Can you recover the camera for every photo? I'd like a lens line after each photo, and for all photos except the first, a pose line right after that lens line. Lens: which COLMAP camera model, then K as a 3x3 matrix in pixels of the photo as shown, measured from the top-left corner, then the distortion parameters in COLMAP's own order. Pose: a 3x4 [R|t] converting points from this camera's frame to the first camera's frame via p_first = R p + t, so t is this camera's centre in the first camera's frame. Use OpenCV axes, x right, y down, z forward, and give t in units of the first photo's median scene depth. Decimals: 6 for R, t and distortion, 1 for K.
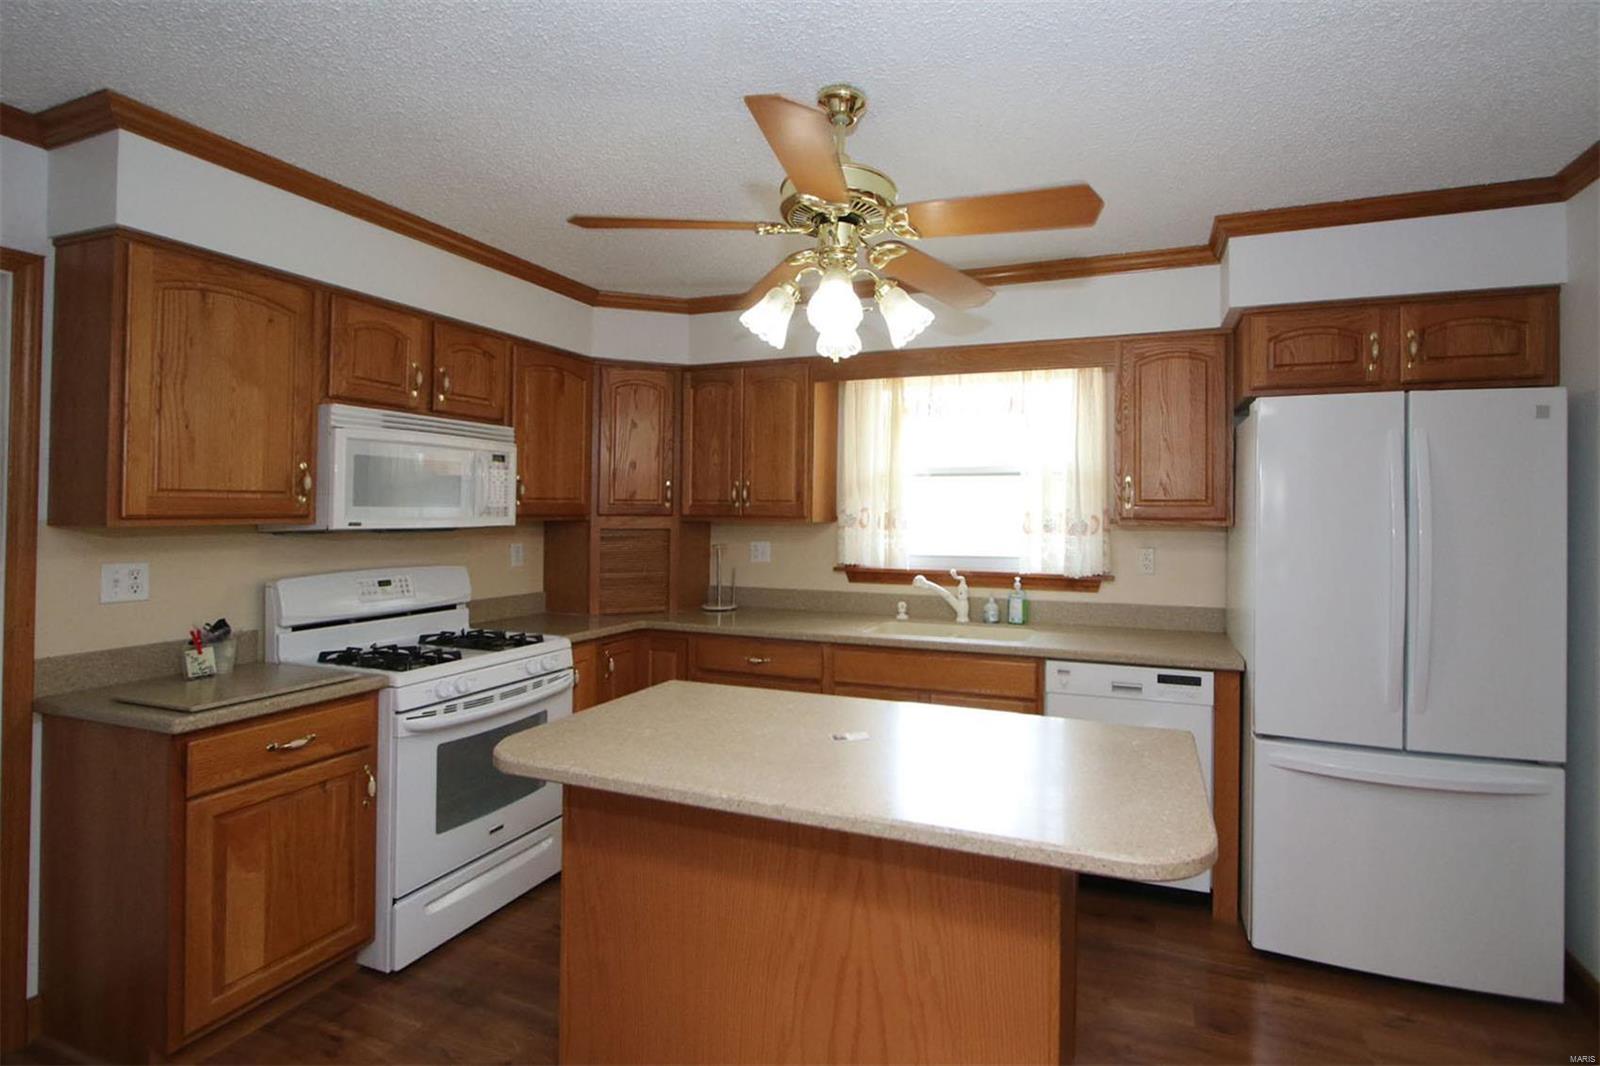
lens RADIAL K [[731.8, 0, 794.5], [0, 731.8, 518.1], [0, 0, 1]] dist [-0.003569, -0.000125]
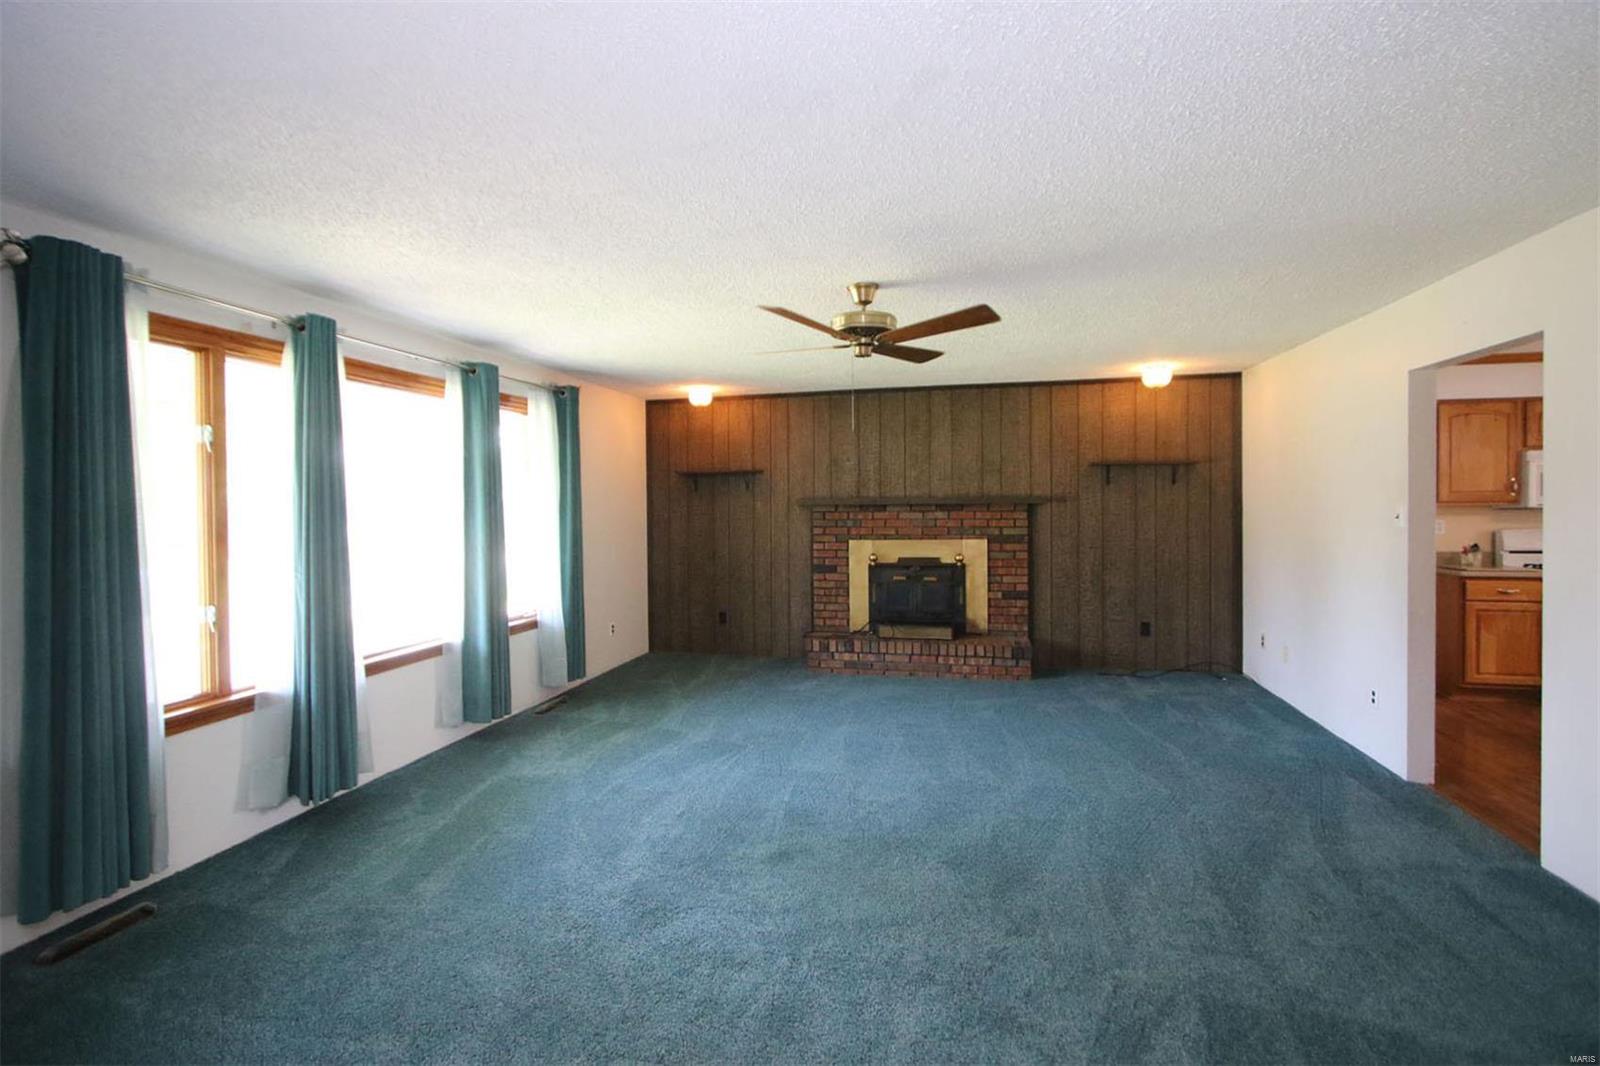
lens RADIAL K [[731.8, 0, 792.1], [0, 731.8, 517.3], [0, 0, 1]] dist [-0.003569, -0.000125]
pose [[0.177028, 0.001224, -0.984205, 1.275530], [0.016663, 0.999852, 0.004240, 0.000534], [0.984065, -0.017150, 0.176981, -1.768422]]
